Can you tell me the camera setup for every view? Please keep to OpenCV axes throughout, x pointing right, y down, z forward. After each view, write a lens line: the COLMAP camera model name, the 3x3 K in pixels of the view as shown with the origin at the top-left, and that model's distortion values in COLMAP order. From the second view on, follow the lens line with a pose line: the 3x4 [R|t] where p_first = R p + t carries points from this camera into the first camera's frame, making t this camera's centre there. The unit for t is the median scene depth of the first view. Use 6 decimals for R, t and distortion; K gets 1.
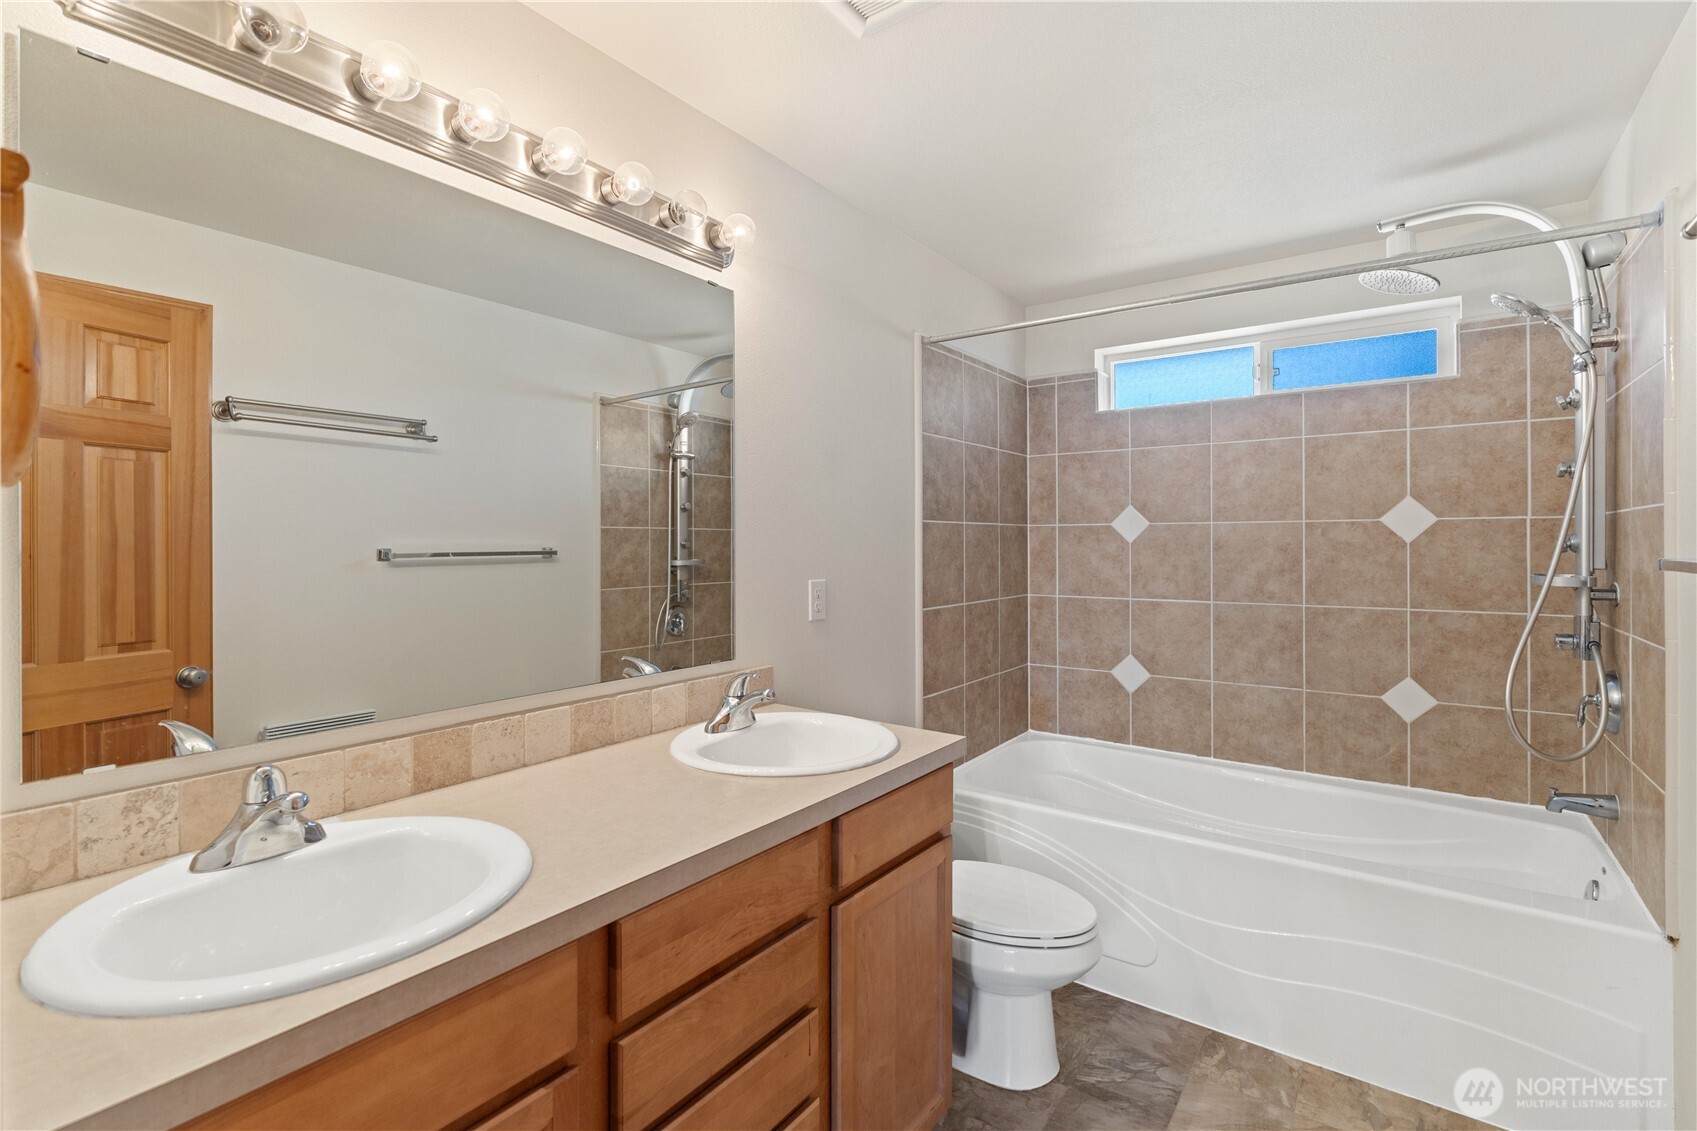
lens RADIAL K [[764.8, 0, 863.8], [0, 764.8, 541.9], [0, 0, 1]] dist [0.002302, 0.000095]
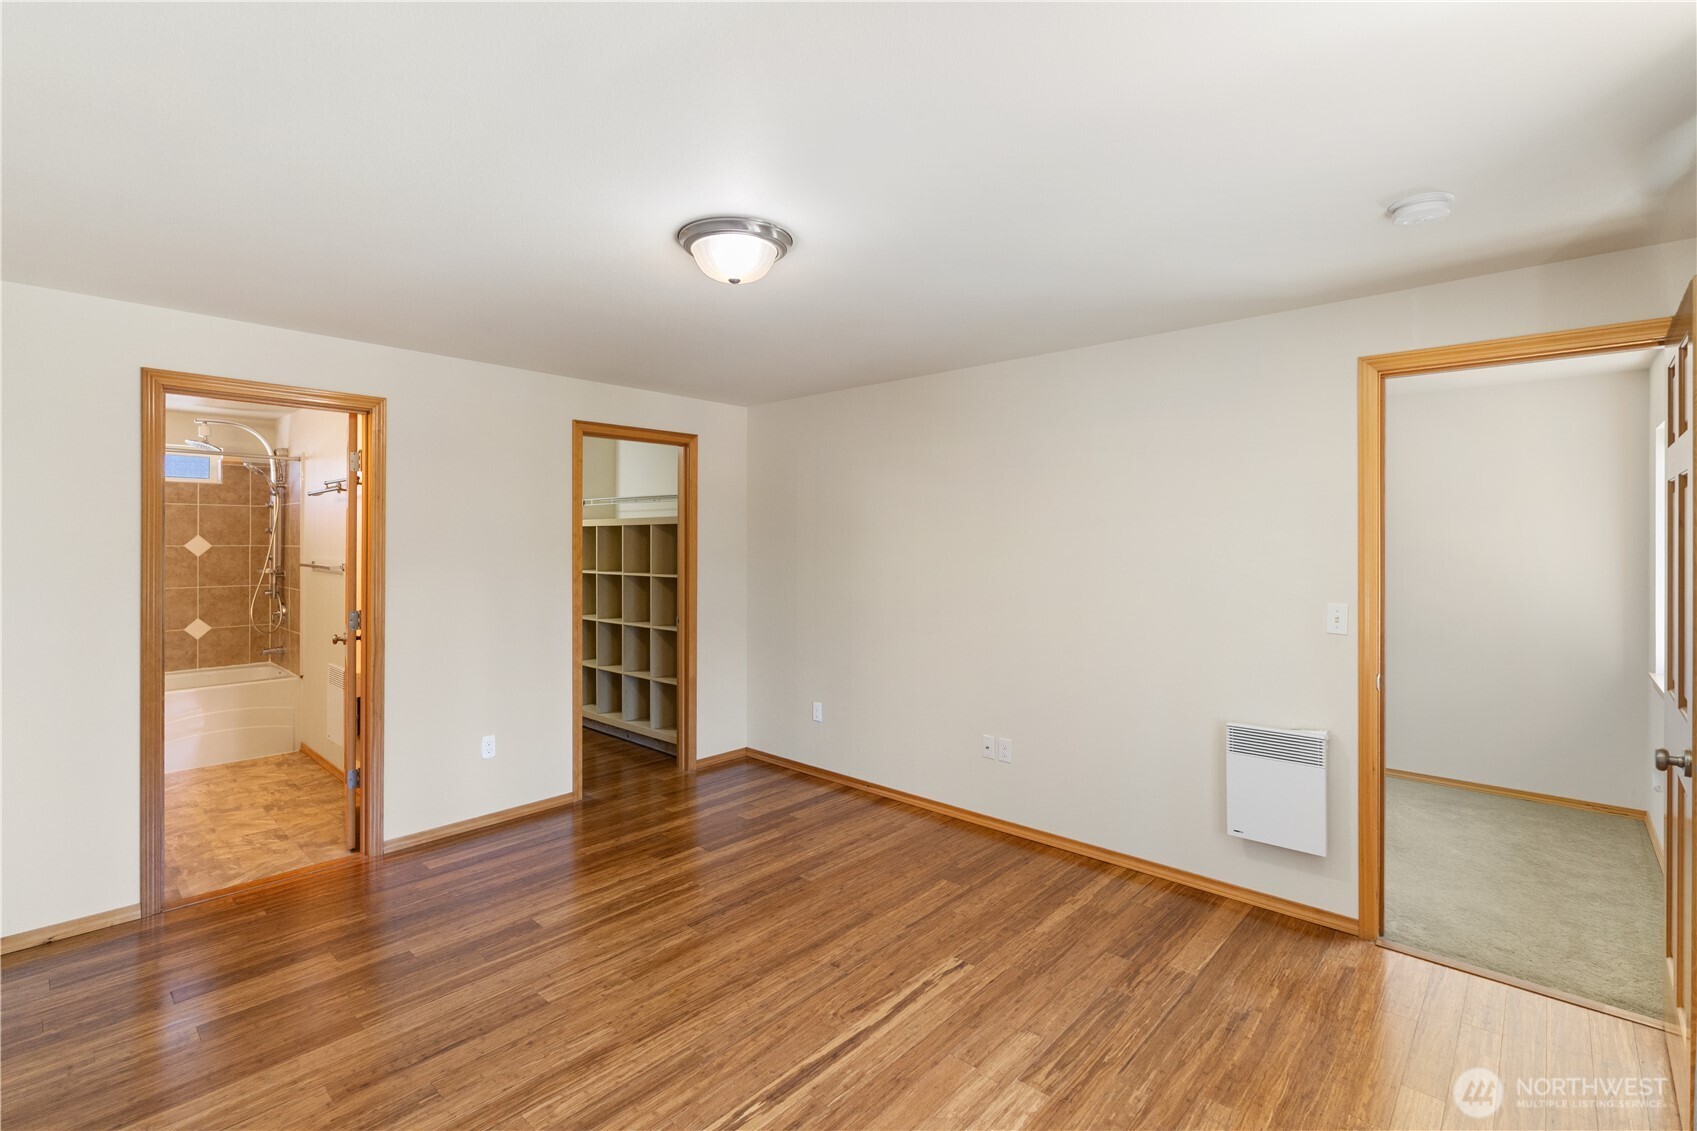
lens RADIAL K [[764.8, 0, 852.7], [0, 764.8, 535.7], [0, 0, 1]] dist [0.002302, 0.000095]
pose [[0.123947, 0.002799, 0.992285, -1.553109], [-0.002082, 0.999995, -0.002560, -0.072332], [-0.992287, -0.001749, 0.123952, -1.423321]]
